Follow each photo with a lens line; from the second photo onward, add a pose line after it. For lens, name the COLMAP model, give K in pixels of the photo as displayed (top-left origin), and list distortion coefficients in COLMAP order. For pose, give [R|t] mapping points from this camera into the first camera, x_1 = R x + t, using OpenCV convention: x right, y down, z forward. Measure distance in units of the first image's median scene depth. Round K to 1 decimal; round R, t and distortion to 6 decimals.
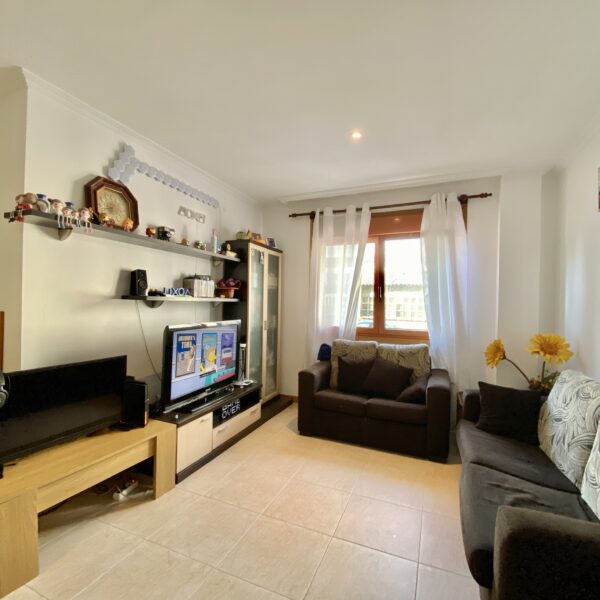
lens RADIAL K [[322.4, 0, 294.9], [0, 322.4, 303.6], [0, 0, 1]] dist [0.025753, -0.026739]
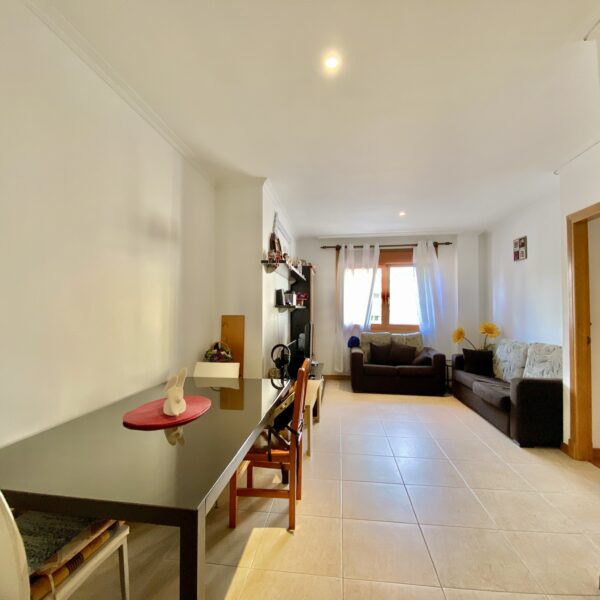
lens RADIAL K [[322.4, 0, 292.5], [0, 322.4, 302.5], [0, 0, 1]] dist [0.025753, -0.026739]
pose [[0.964353, -0.011379, 0.264374, -0.623969], [0.016334, 0.999730, -0.016550, -0.009091], [-0.264114, 0.020278, 0.964278, -0.398077]]
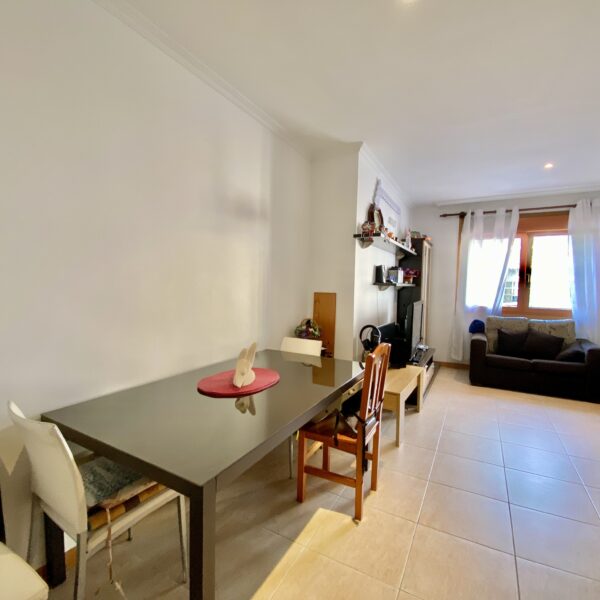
lens RADIAL K [[322.4, 0, 298.5], [0, 322.4, 302.0], [0, 0, 1]] dist [0.025753, -0.026739]
pose [[0.994206, 0.003335, -0.107442, -0.510635], [0.002220, 0.998668, 0.051540, -0.010492], [0.107470, -0.051480, 0.992875, -0.365467]]
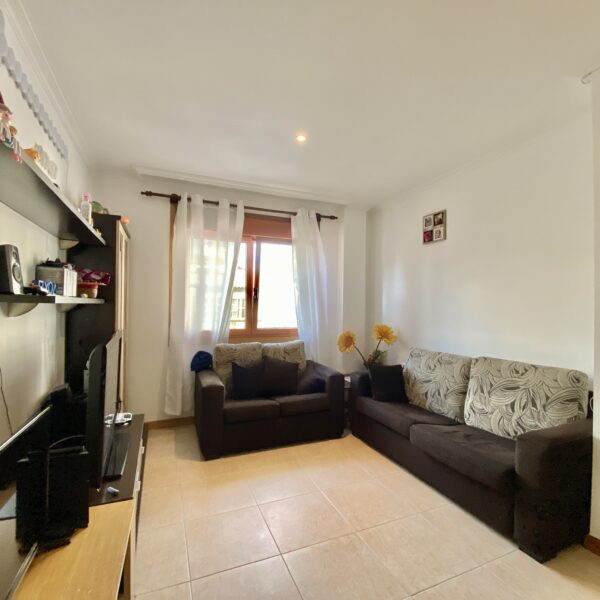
lens RADIAL K [[322.4, 0, 300.4], [0, 322.4, 302.1], [0, 0, 1]] dist [0.025753, -0.026739]
pose [[0.692209, -0.004826, 0.721681, -0.388570], [0.003196, 0.999988, 0.003622, -0.010170], [-0.721690, -0.000200, 0.692216, 0.215389]]
